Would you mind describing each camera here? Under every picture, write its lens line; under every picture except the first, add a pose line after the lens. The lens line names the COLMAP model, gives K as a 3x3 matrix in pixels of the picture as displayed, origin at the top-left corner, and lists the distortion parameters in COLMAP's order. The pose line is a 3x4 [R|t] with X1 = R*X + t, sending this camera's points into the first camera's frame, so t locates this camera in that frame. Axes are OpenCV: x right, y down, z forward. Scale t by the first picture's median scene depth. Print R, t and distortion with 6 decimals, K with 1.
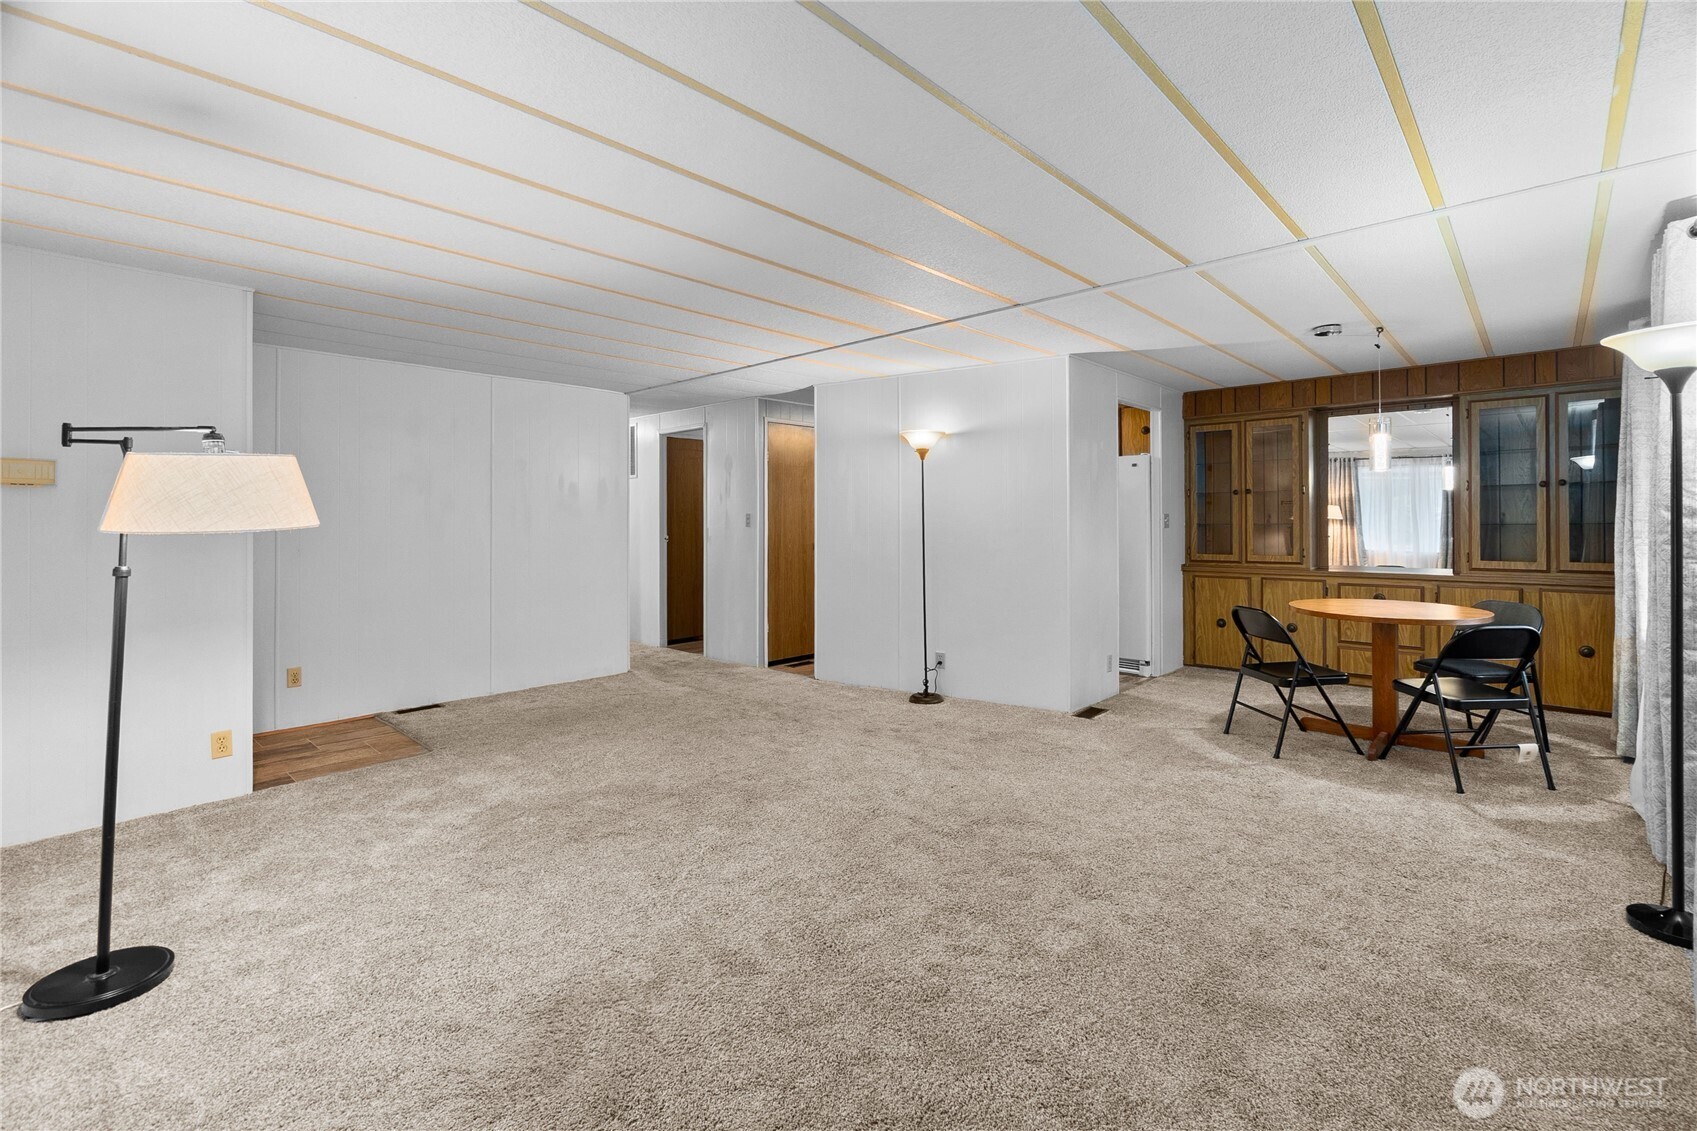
lens RADIAL K [[742.2, 0, 869.4], [0, 742.2, 563.5], [0, 0, 1]] dist [-0.000992, 0.000084]
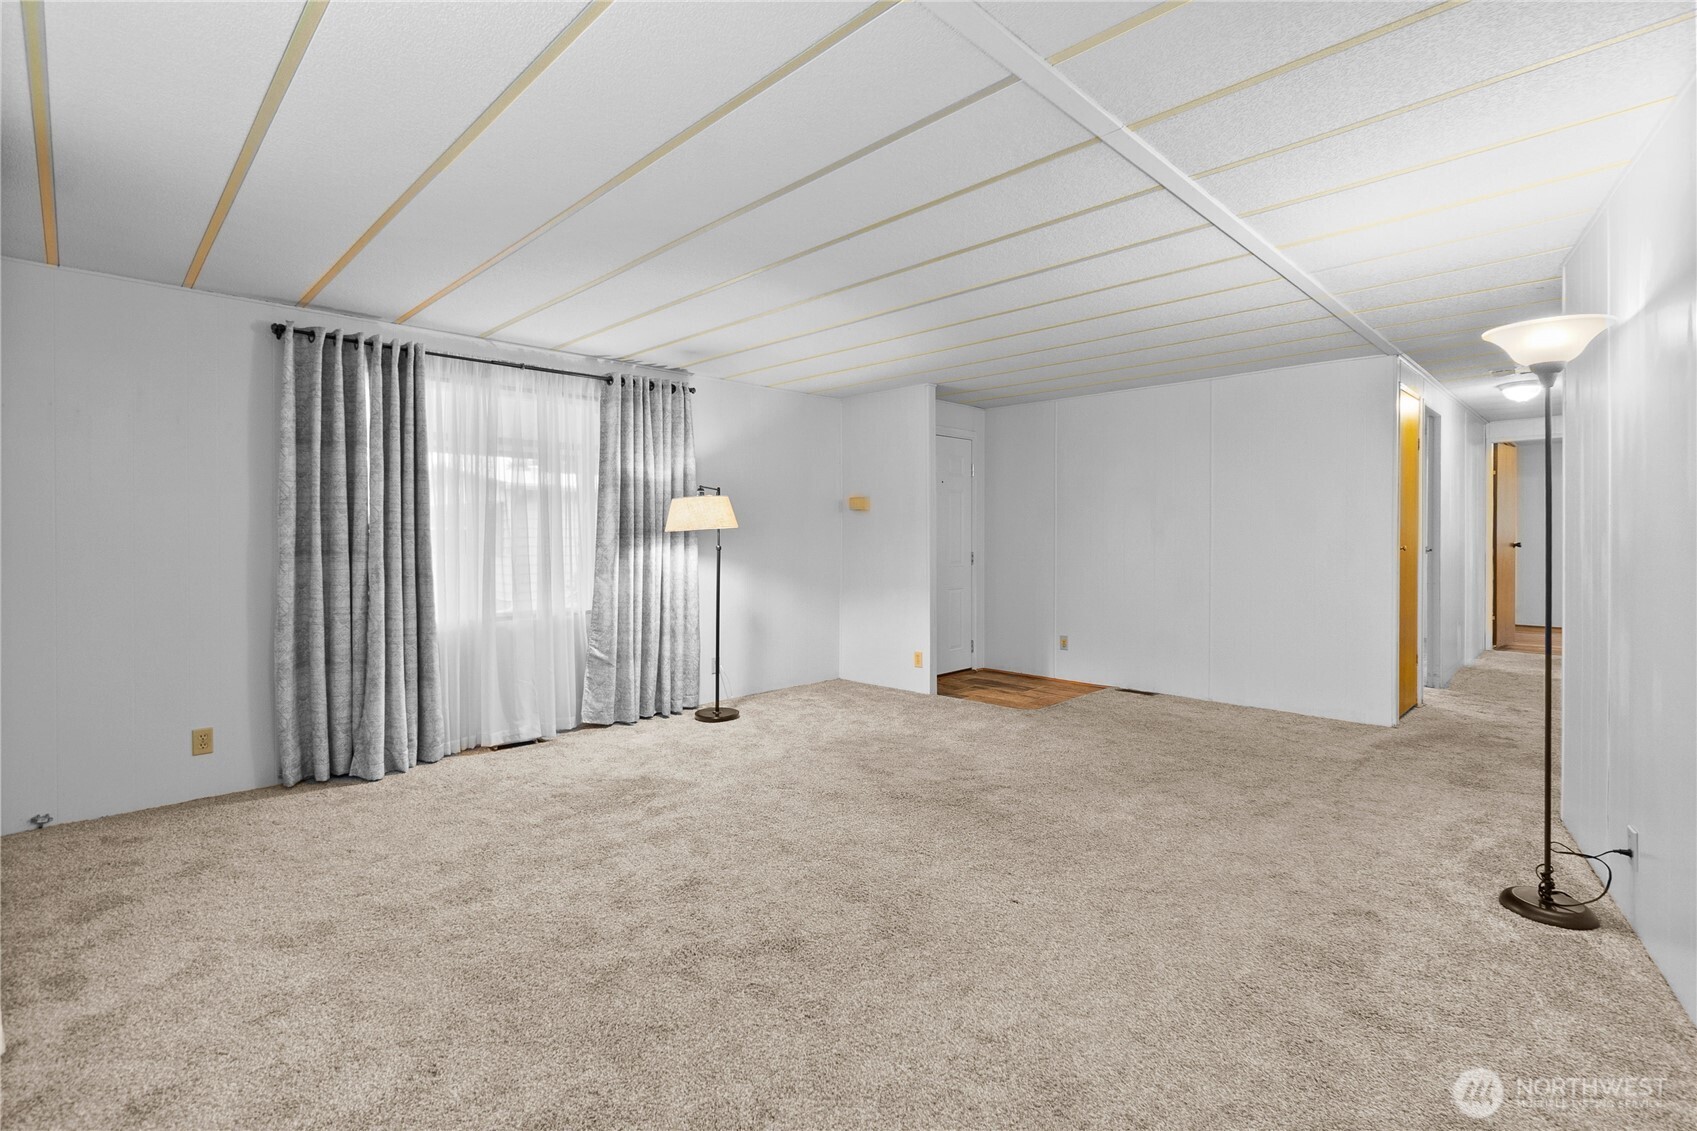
lens RADIAL K [[780.5, 0, 853.6], [0, 780.5, 529.8], [0, 0, 1]] dist [-0.000331, -0.000609]
pose [[-0.039196, -0.002142, -0.999229, 0.905917], [-0.058203, 0.998305, 0.000143, -0.042321], [0.997535, 0.058164, -0.039254, 0.906202]]
